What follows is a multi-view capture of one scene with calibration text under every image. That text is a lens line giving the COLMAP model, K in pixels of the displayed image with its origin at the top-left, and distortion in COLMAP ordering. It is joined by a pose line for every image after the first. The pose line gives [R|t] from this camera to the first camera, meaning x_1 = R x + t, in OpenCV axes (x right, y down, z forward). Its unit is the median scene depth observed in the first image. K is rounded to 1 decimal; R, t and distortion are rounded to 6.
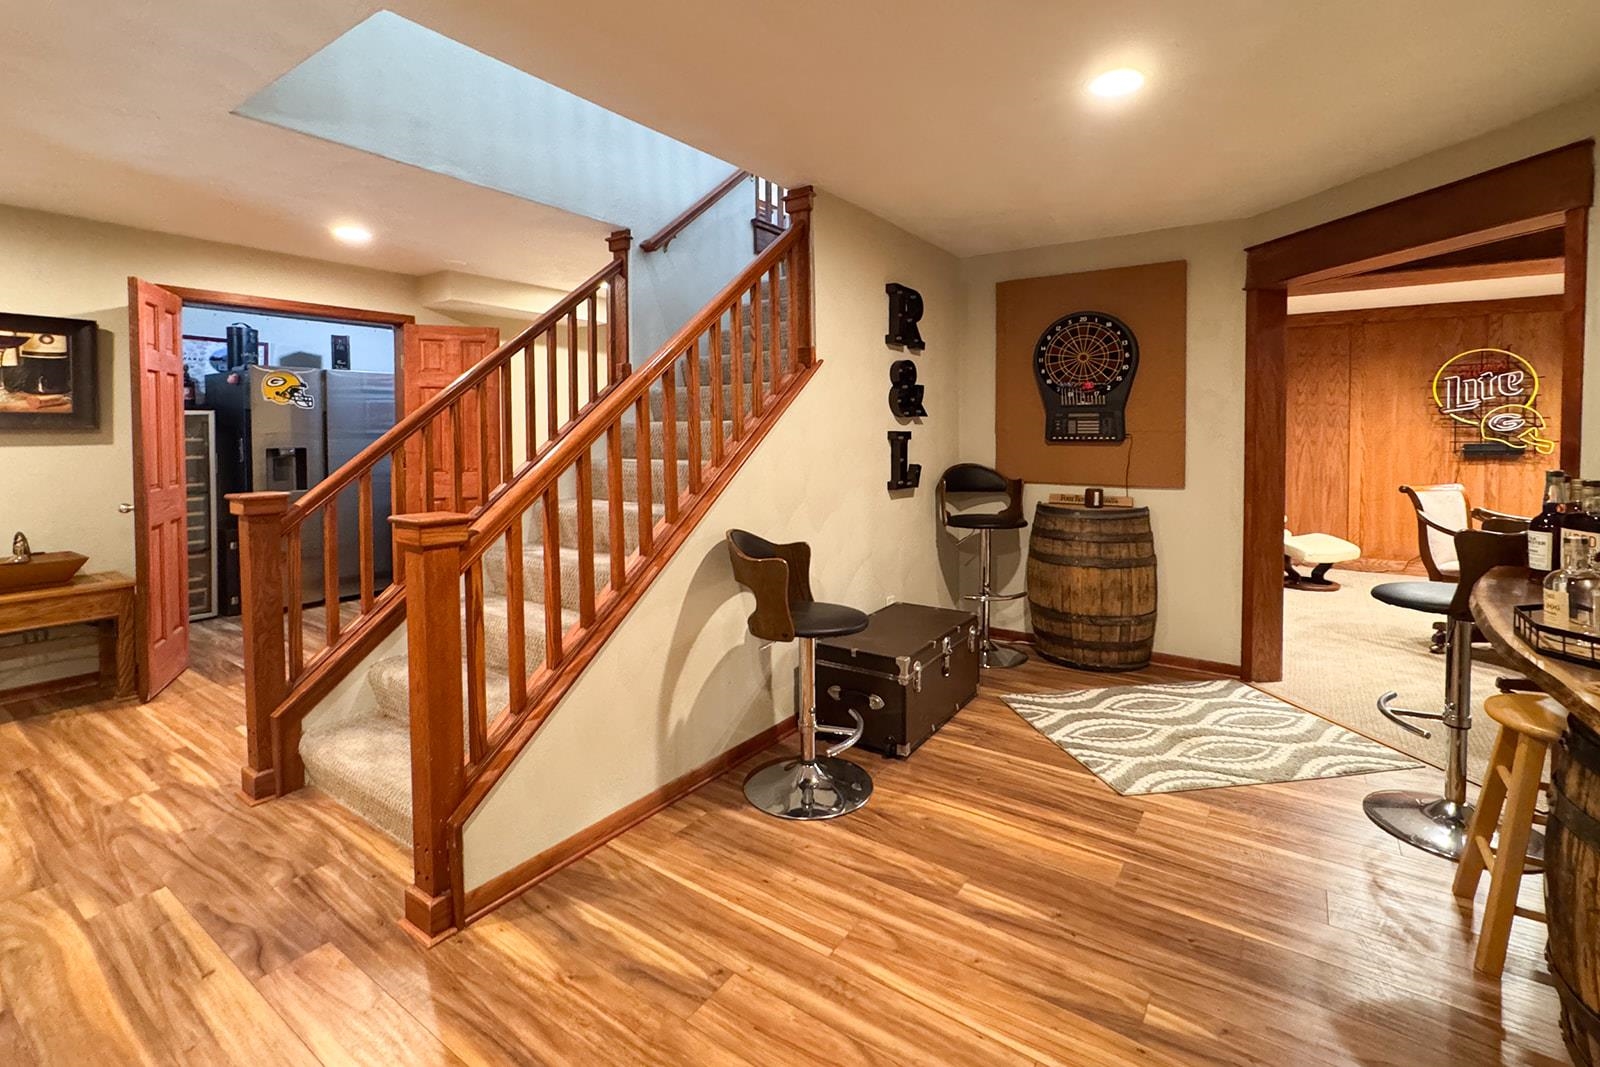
lens RADIAL K [[665.6, 0, 846.0], [0, 665.6, 438.9], [0, 0, 1]] dist [-0.001240, 0.000124]
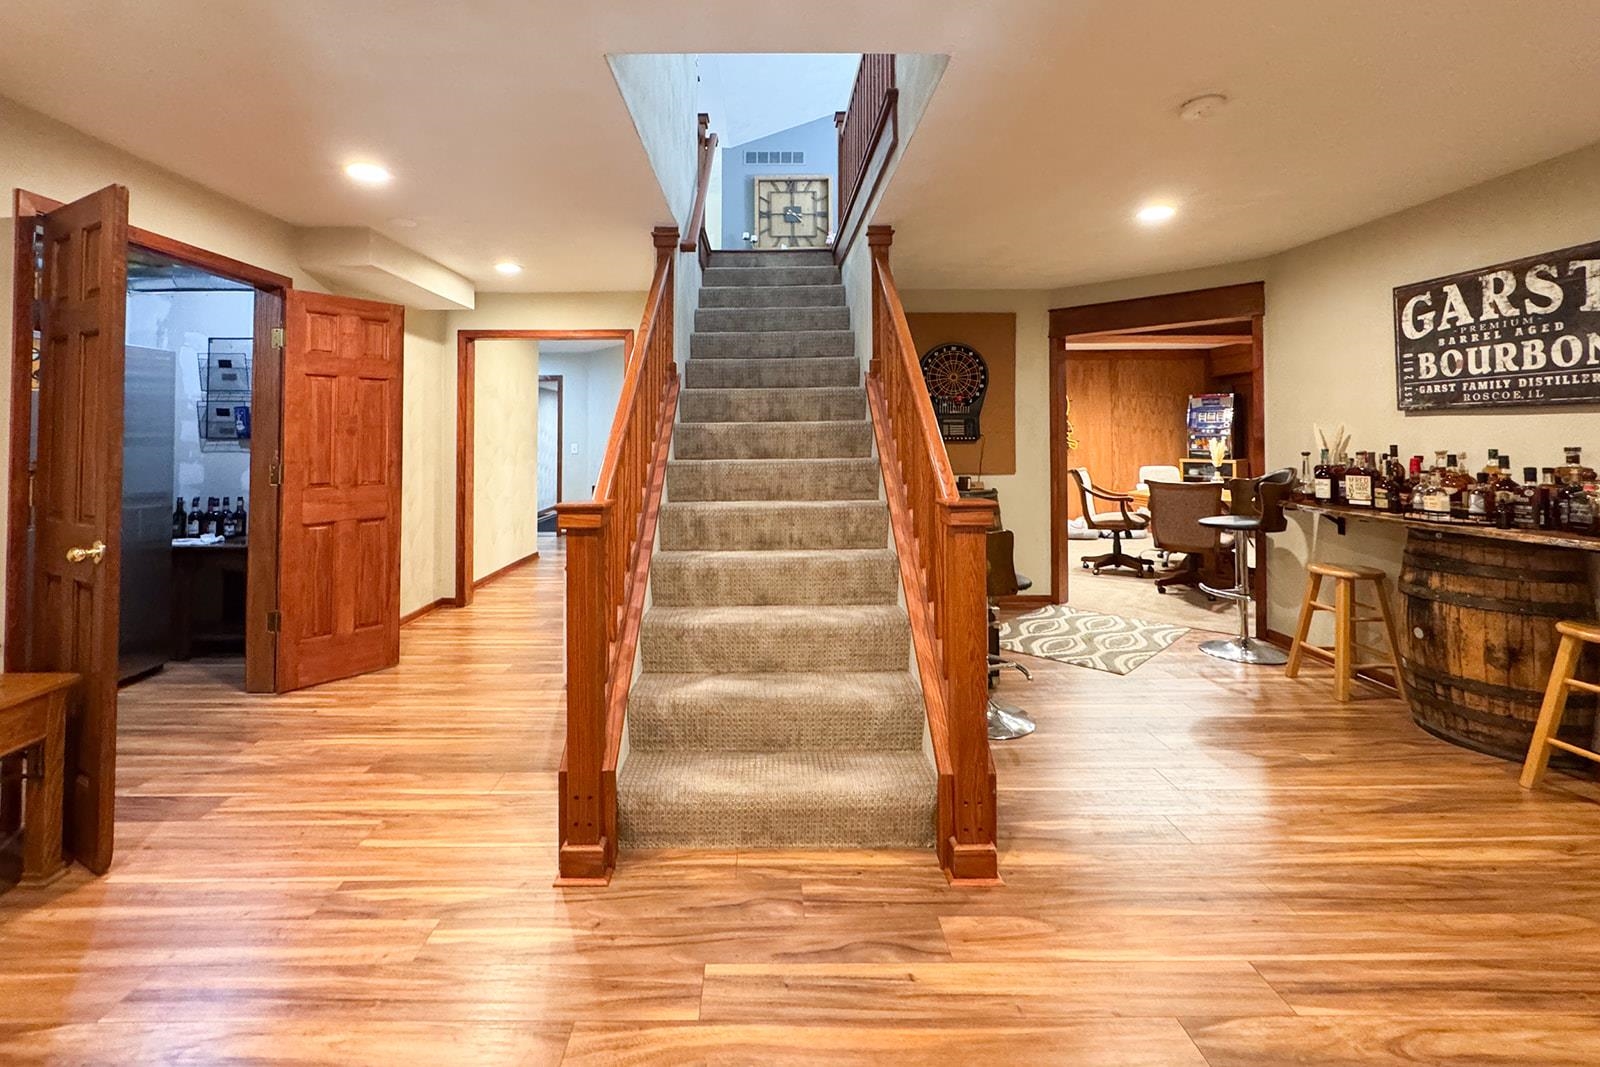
lens RADIAL K [[661.5, 0, 768.1], [0, 661.5, 416.4], [0, 0, 1]] dist [-0.001252, 0.000101]
pose [[0.838172, 0.014481, 0.545213, -0.731090], [0.010299, 0.999049, -0.042368, 0.007781], [-0.545308, 0.041127, 0.837226, 0.115293]]
